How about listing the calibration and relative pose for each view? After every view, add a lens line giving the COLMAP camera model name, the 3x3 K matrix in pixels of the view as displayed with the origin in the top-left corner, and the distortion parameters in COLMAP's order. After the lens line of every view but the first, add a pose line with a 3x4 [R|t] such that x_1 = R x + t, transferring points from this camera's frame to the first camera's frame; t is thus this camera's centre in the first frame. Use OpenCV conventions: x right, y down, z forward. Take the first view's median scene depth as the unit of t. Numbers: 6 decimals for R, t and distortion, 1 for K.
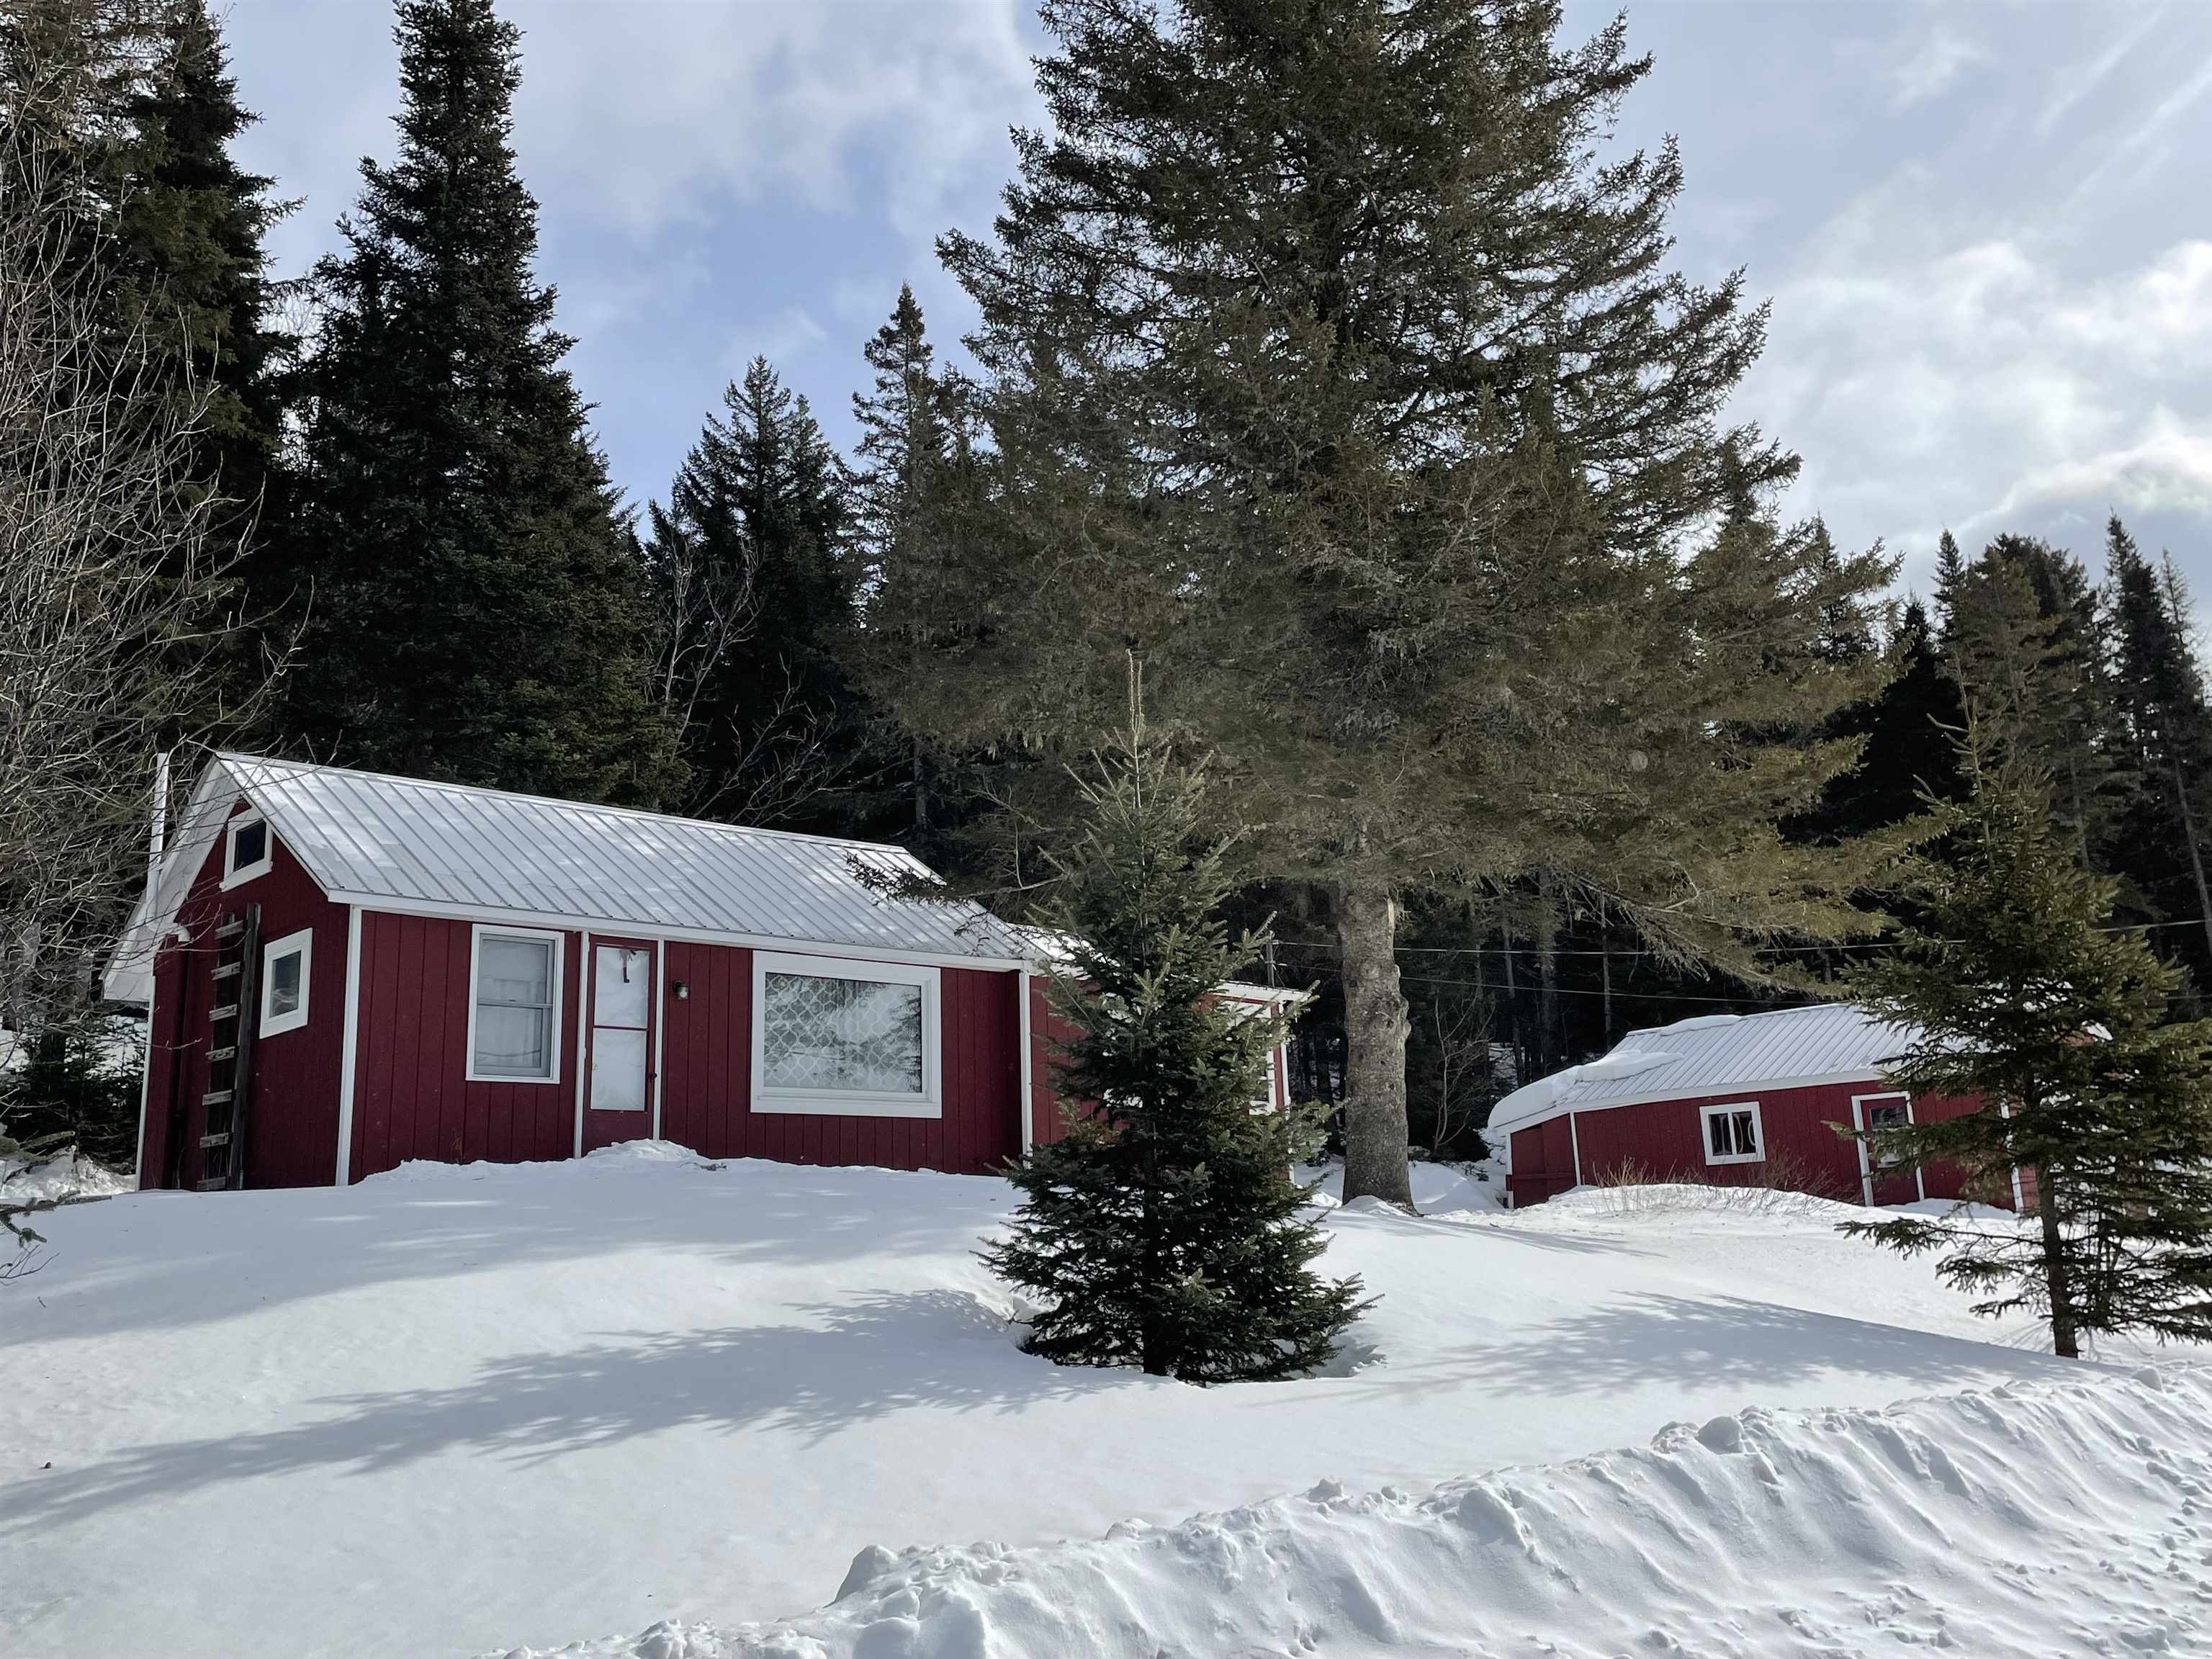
lens RADIAL K [[1994.6, 0, 1106.0], [0, 1994.6, 829.5], [0, 0, 1]] dist [-0.006954, -0.004482]
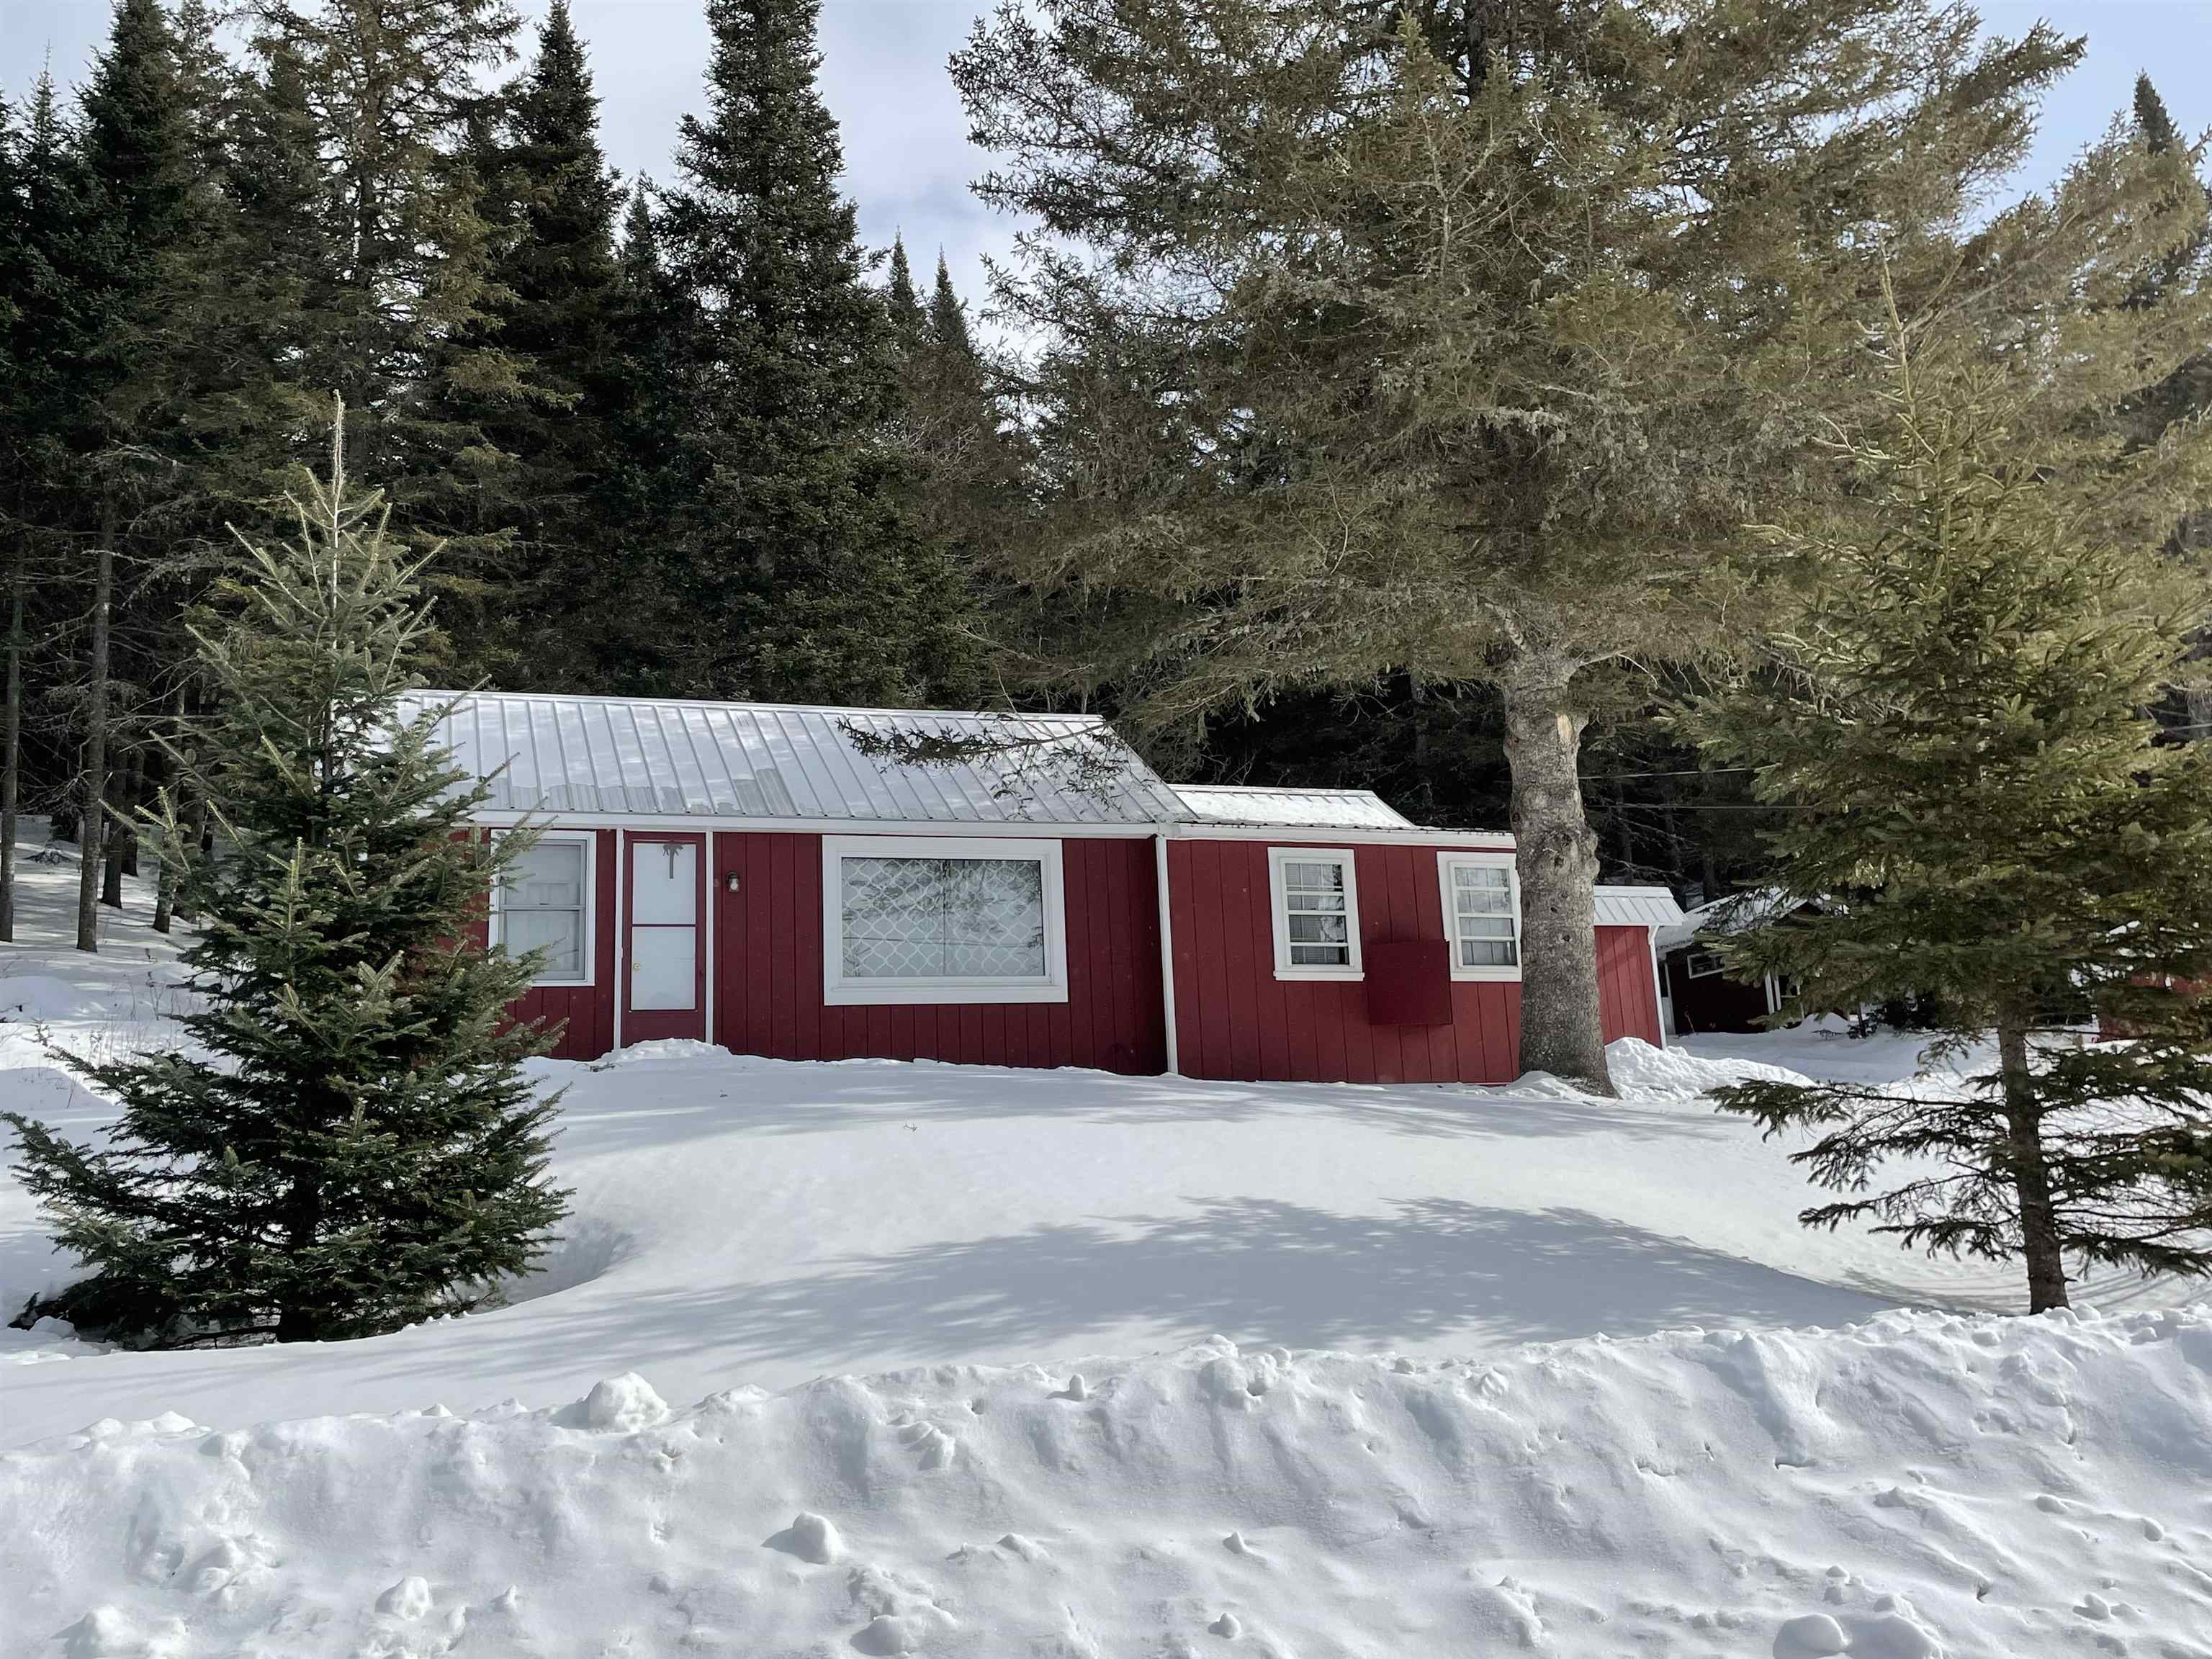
lens RADIAL K [[1918.9, 0, 1106.0], [0, 1918.9, 829.5], [0, 0, 1]] dist [0.015137, 0.004448]
pose [[0.911691, -0.083825, -0.402236, 0.316673], [0.101803, 0.994527, 0.023485, 0.051033], [0.398066, -0.062360, 0.915235, 0.225206]]
